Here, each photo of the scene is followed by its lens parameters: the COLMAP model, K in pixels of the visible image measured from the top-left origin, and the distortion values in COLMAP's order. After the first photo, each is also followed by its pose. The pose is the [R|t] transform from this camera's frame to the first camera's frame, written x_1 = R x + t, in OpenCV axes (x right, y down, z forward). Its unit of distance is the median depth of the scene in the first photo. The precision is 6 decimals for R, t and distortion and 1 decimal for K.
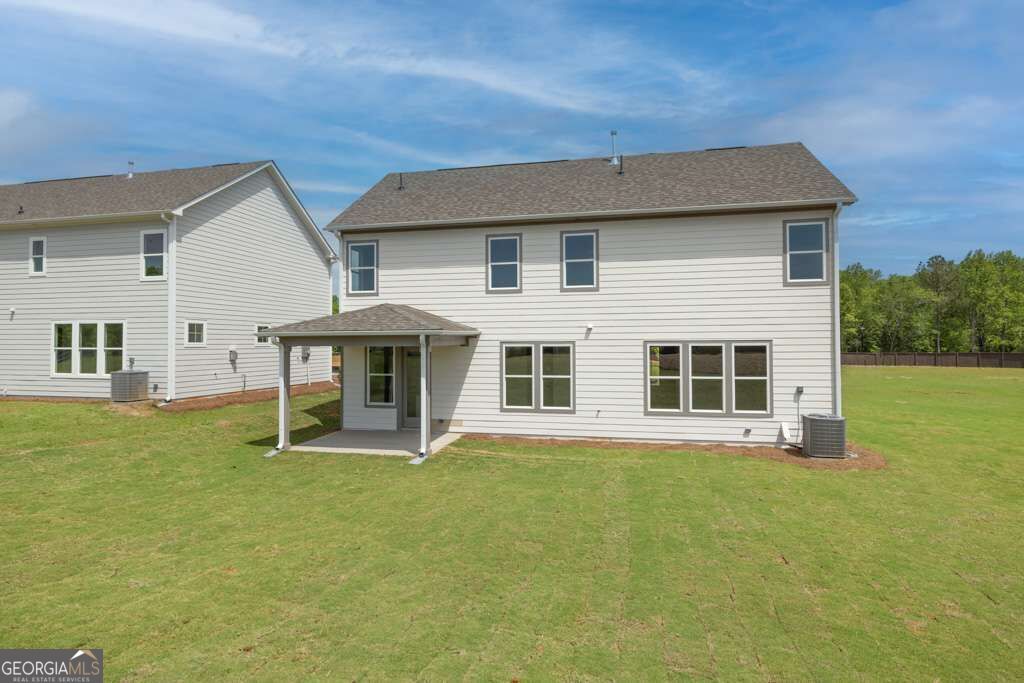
lens RADIAL K [[546.8, 0, 513.1], [0, 546.8, 336.4], [0, 0, 1]] dist [-0.001132, -0.001384]
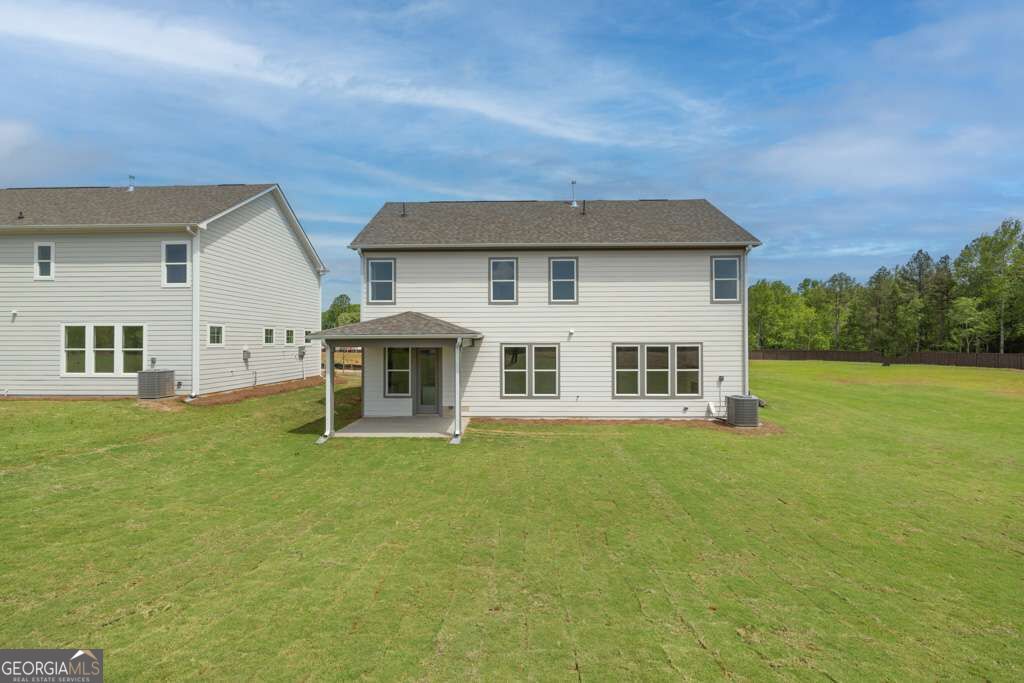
lens RADIAL K [[429.8, 0, 512.2], [0, 429.8, 341.0], [0, 0, 1]] dist [0.001377, -0.000131]
pose [[0.981260, 0.001405, 0.192682, -0.191839], [-0.003031, 0.999962, 0.008143, -0.003829], [-0.192663, -0.008575, 0.981228, 0.026971]]
